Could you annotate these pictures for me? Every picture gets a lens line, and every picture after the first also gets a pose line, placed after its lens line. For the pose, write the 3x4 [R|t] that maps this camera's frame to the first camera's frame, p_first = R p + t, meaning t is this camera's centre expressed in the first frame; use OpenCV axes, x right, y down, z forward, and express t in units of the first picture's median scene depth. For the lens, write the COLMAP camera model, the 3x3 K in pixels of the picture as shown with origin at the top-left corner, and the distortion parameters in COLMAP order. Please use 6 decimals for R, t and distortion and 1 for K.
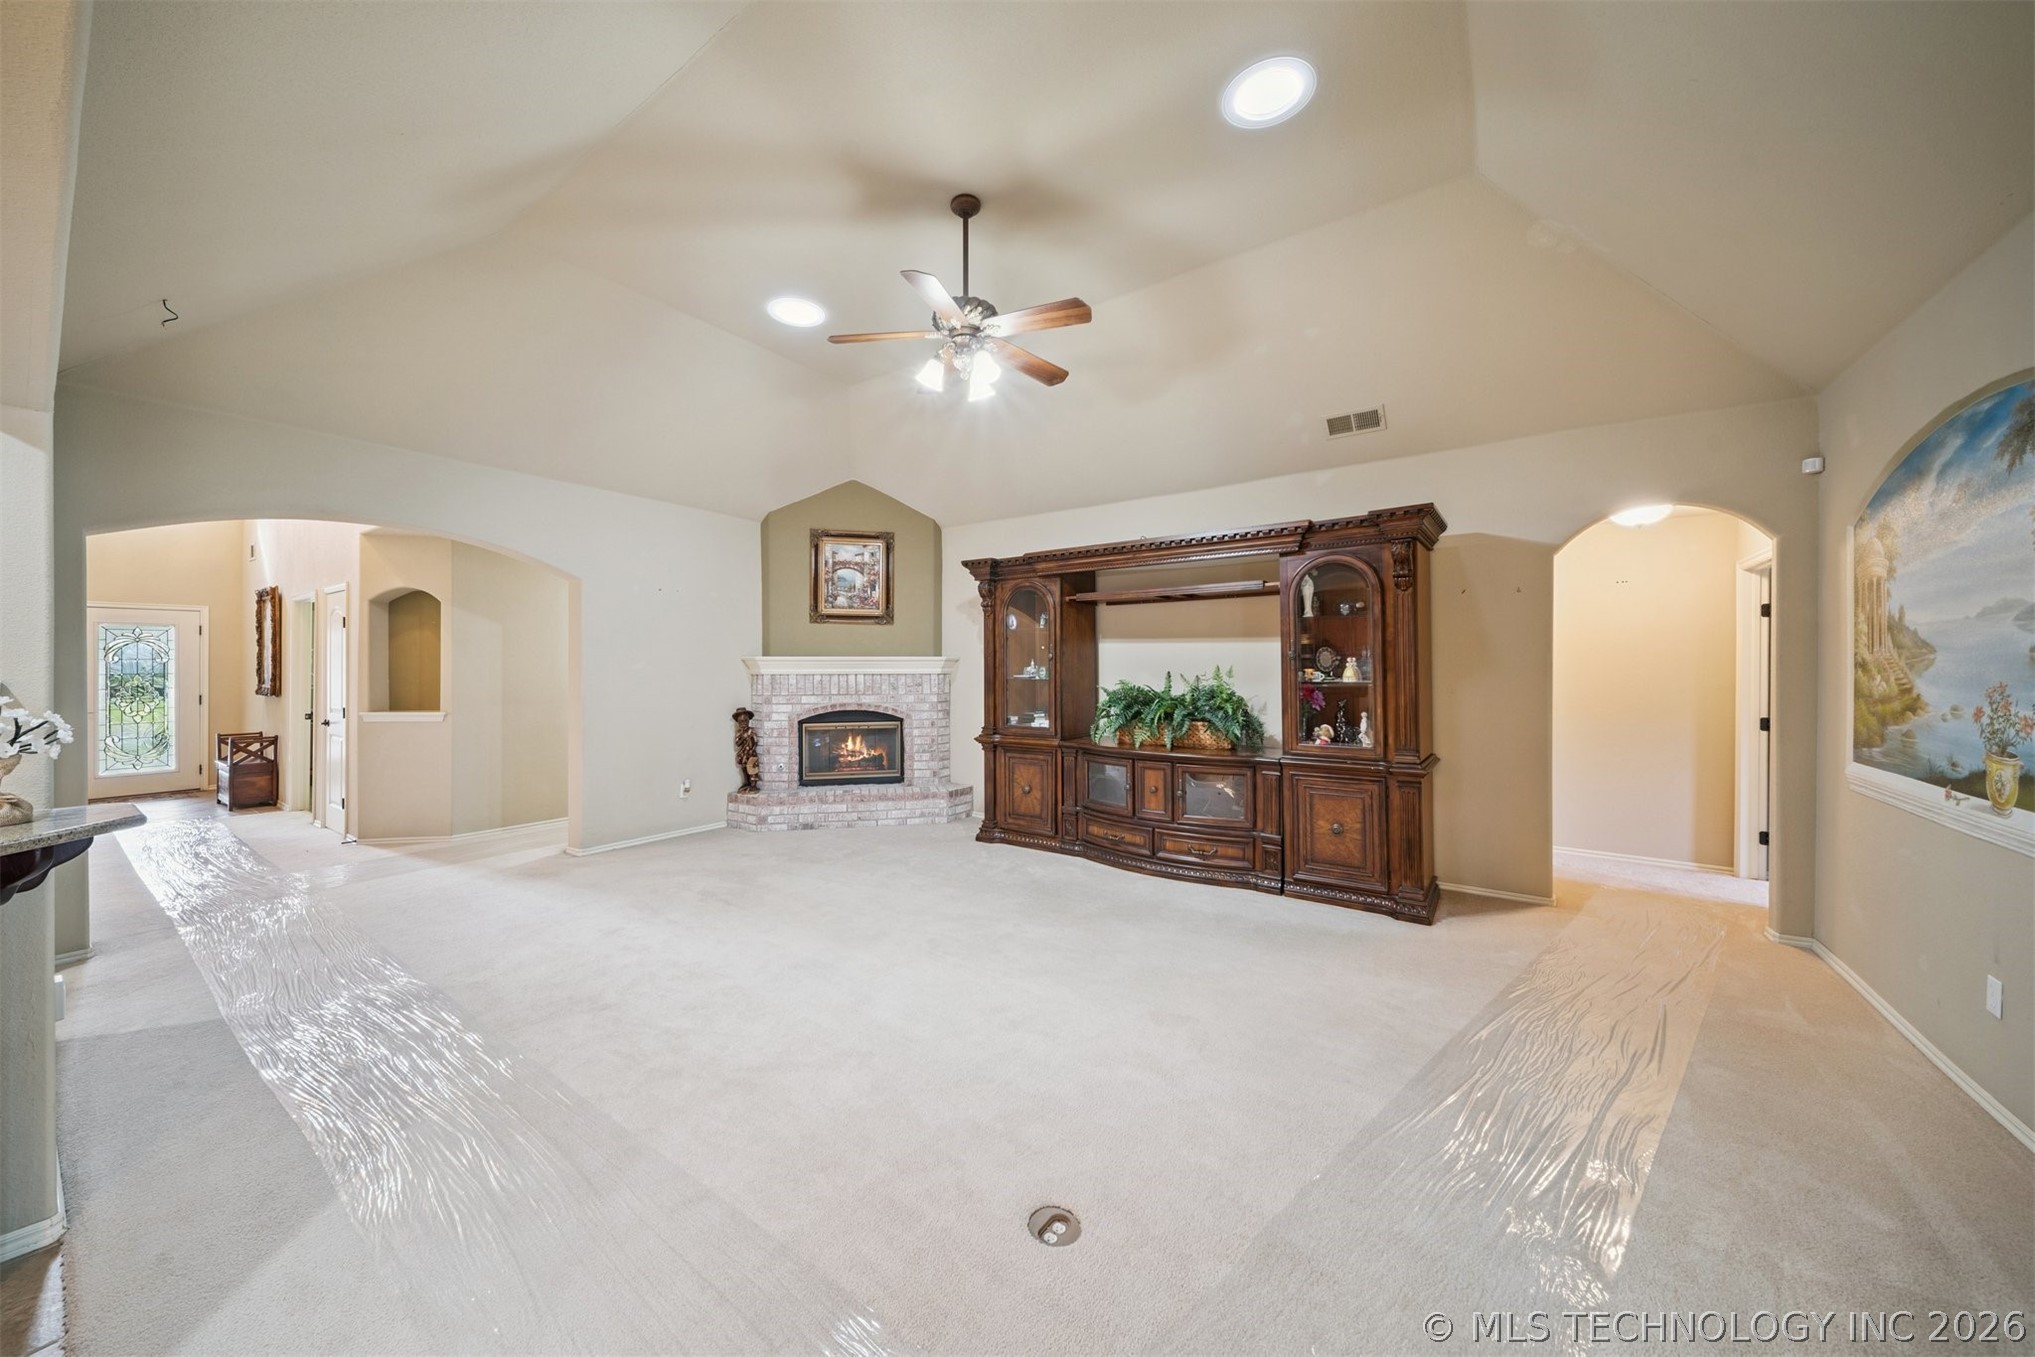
lens RADIAL K [[711.6, 0, 983.5], [0, 711.6, 657.3], [0, 0, 1]] dist [0.008352, -0.003291]
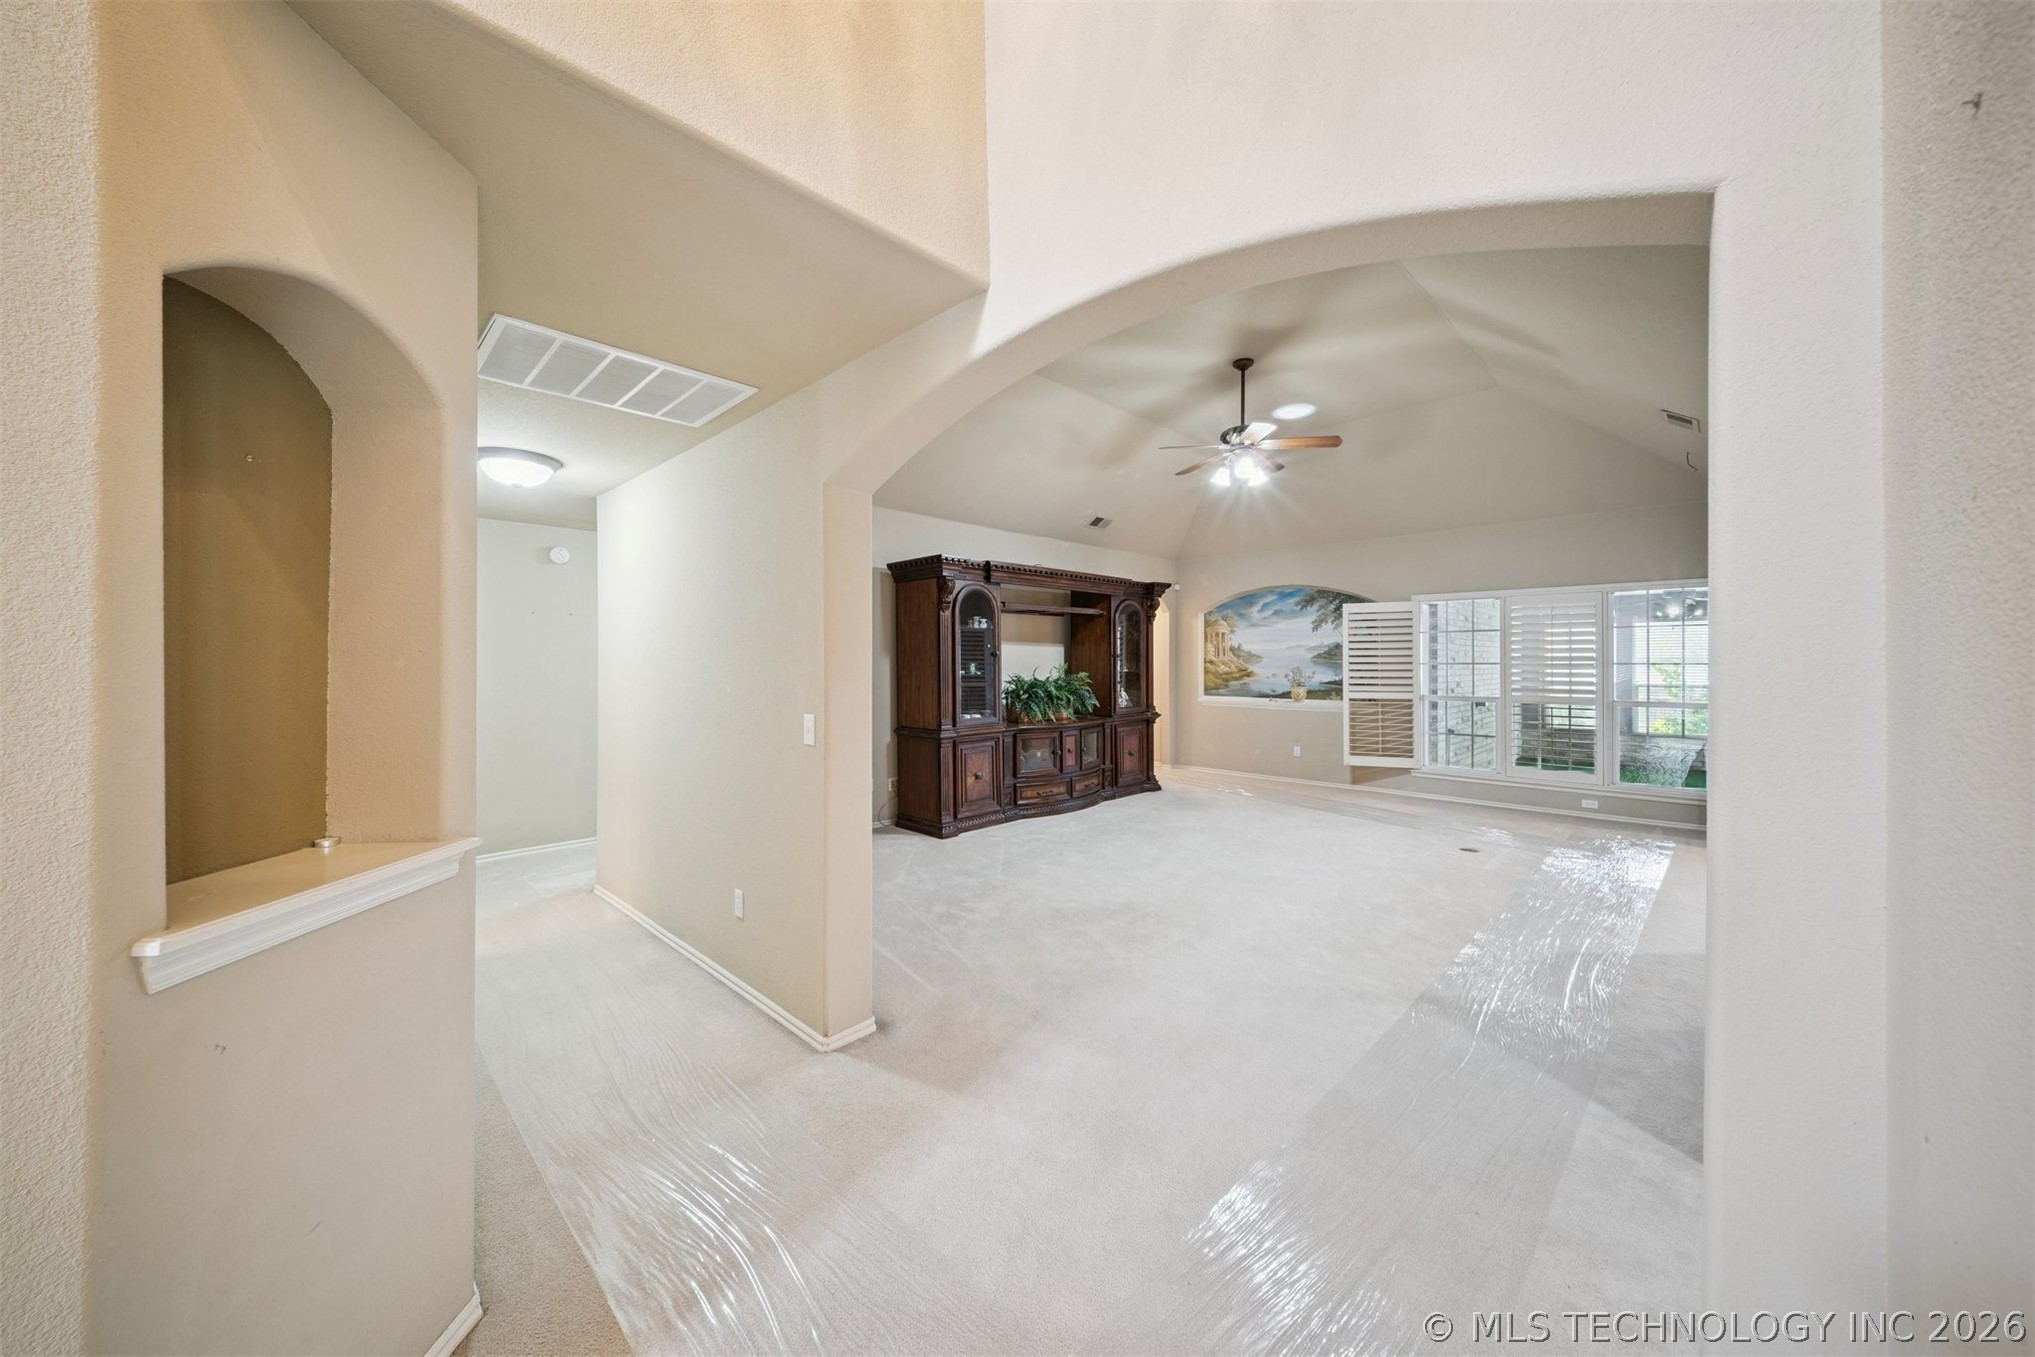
lens RADIAL K [[711.6, 0, 993.6], [0, 711.6, 665.0], [0, 0, 1]] dist [0.008352, -0.003291]
pose [[0.159297, -0.003416, 0.987225, -0.885544], [-0.010620, 0.999930, 0.005173, 0.008843], [-0.987174, -0.011308, 0.159249, 0.702592]]
